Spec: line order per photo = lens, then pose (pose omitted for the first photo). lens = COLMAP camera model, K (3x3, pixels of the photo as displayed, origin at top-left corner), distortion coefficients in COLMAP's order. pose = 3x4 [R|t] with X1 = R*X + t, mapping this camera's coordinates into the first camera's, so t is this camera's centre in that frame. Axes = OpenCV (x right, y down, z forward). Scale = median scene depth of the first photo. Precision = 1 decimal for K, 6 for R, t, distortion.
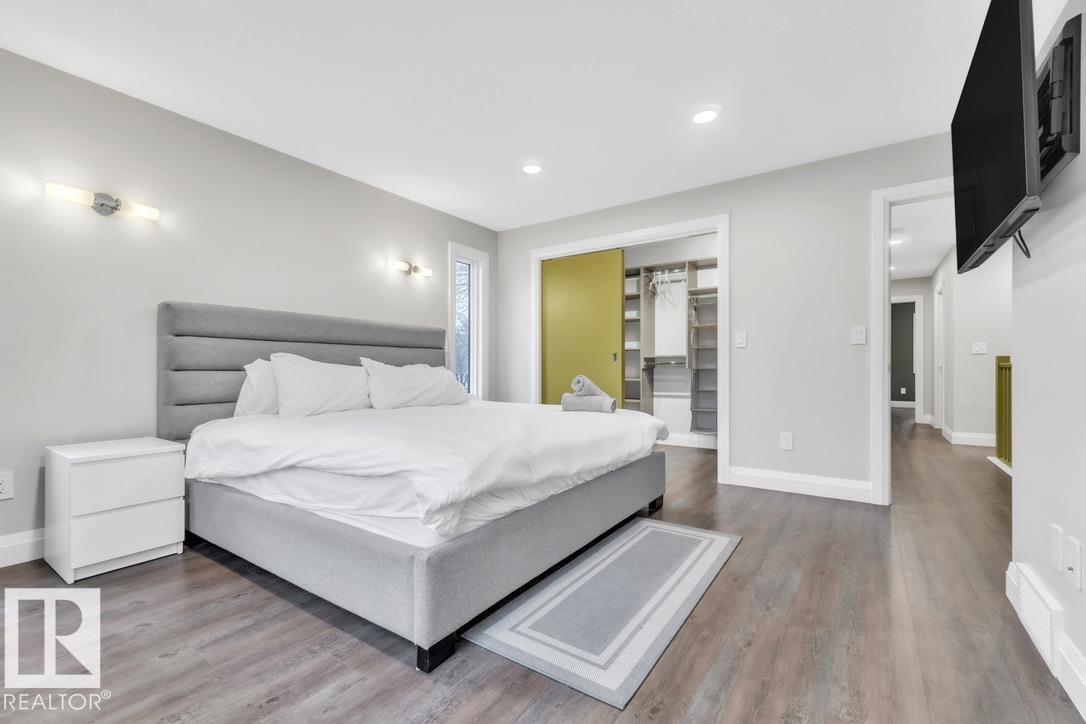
lens RADIAL K [[462.0, 0, 551.0], [0, 462.0, 370.7], [0, 0, 1]] dist [0.000755, -0.000075]
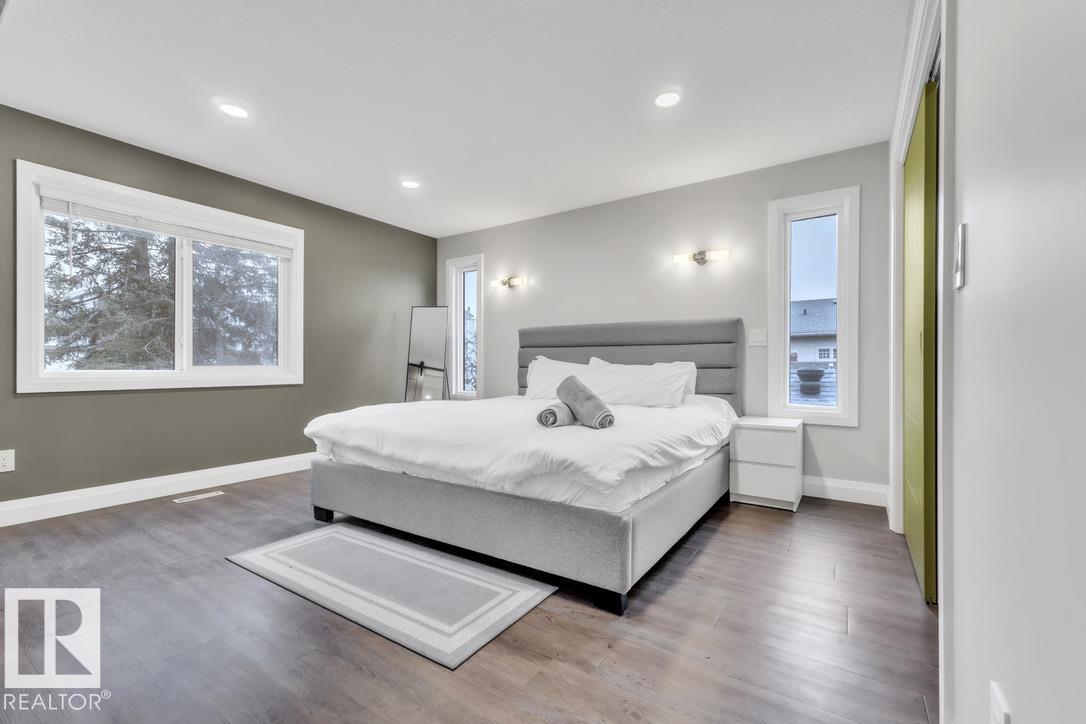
lens RADIAL K [[462.0, 0, 551.0], [0, 462.0, 363.5], [0, 0, 1]] dist [0.000755, -0.000075]
pose [[0.007494, -0.003836, -0.999965, 0.954743], [0.005201, 0.999979, -0.003797, -0.010097], [0.999958, -0.005172, 0.007514, 1.089074]]
